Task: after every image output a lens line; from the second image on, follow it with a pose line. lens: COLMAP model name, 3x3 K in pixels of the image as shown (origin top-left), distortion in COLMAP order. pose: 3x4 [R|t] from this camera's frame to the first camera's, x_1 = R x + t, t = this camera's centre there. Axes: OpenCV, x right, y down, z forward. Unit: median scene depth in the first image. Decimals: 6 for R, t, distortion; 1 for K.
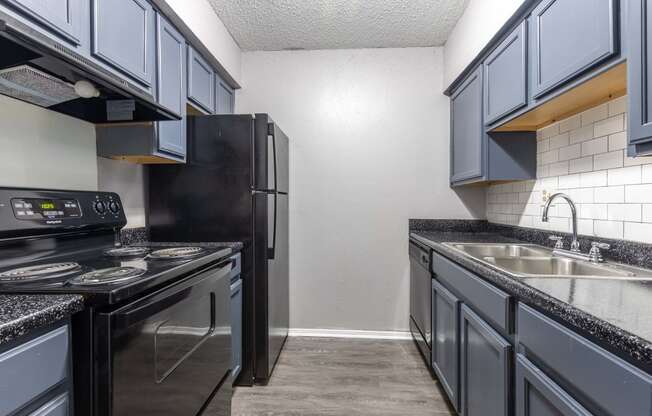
lens RADIAL K [[292.8, 0, 326.0], [0, 292.8, 208.0], [0, 0, 1]] dist [0.000746, 0.000065]
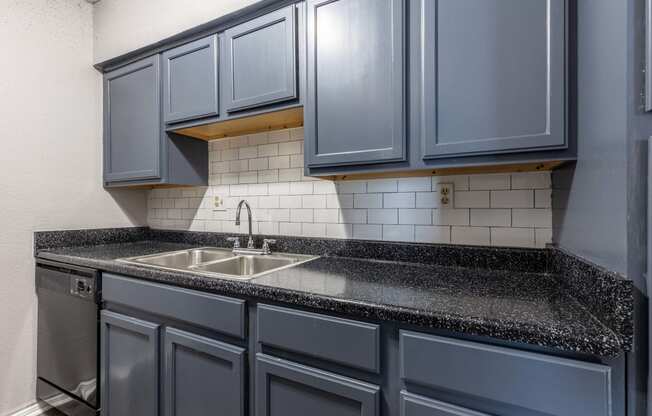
lens RADIAL K [[292.8, 0, 326.0], [0, 292.8, 208.0], [0, 0, 1]] dist [0.000746, 0.000065]
pose [[0.374489, -0.000856, 0.927231, -0.142367], [0.013494, 0.999899, -0.004527, -0.008389], [-0.927133, 0.014208, 0.374462, 0.242272]]
